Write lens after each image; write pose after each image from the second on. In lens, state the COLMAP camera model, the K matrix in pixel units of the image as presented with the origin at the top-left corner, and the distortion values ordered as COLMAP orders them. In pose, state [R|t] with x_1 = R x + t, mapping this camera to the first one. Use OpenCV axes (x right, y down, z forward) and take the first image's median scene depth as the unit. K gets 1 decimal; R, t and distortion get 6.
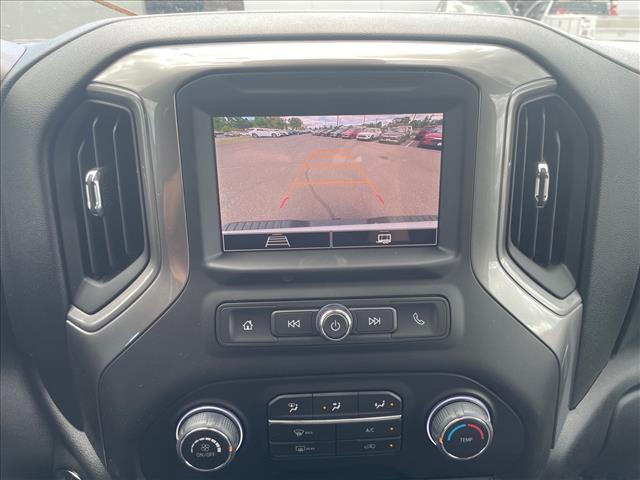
lens RADIAL K [[487.8, 0, 323.3], [0, 487.8, 238.9], [0, 0, 1]] dist [0.086351, -0.116566]
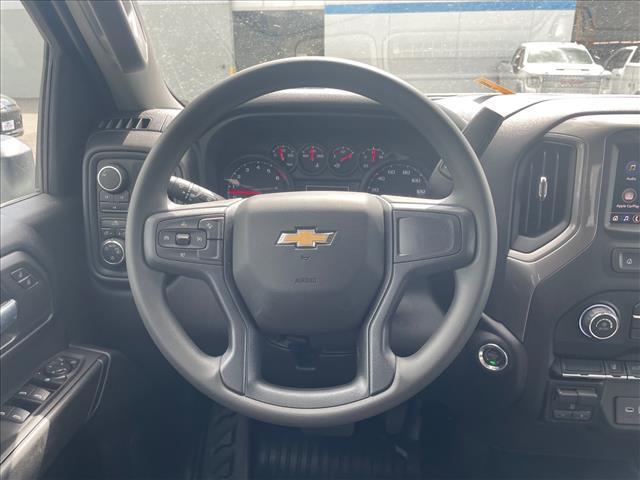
lens RADIAL K [[487.8, 0, 323.3], [0, 487.8, 238.9], [0, 0, 1]] dist [0.086351, -0.116566]
pose [[0.991500, 0.056210, -0.117336, -1.050071], [-0.064820, 0.995375, -0.070899, 0.288771], [0.112808, 0.077902, 0.990558, -0.968608]]
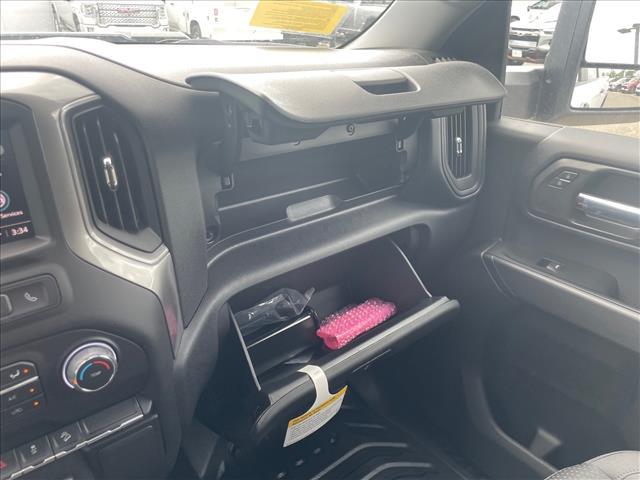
lens RADIAL K [[487.8, 0, 323.3], [0, 487.8, 238.9], [0, 0, 1]] dist [0.086351, -0.116566]
pose [[0.801641, -0.231015, 0.551366, 0.128135], [0.208698, 0.972434, 0.104009, 0.044031], [-0.560194, 0.031691, 0.827755, -0.437044]]
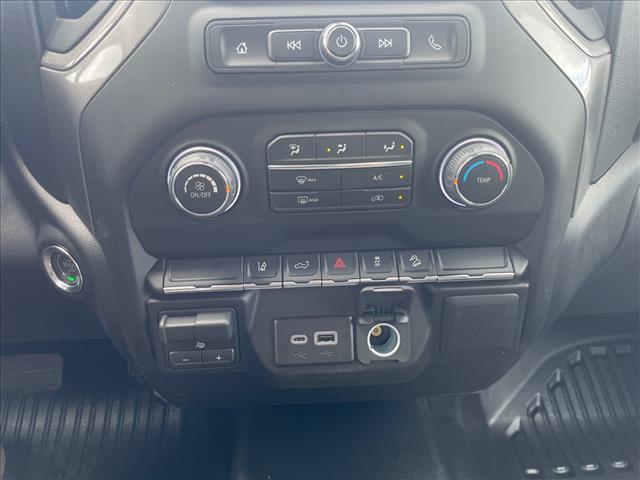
lens RADIAL K [[483.5, 0, 317.9], [0, 483.5, 232.9], [0, 0, 1]] dist [0.089127, -0.121161]
pose [[0.999934, -0.010958, 0.003569, -0.022648], [0.010595, 0.995941, 0.089379, 0.412542], [-0.004534, -0.089335, 0.995991, 0.087118]]
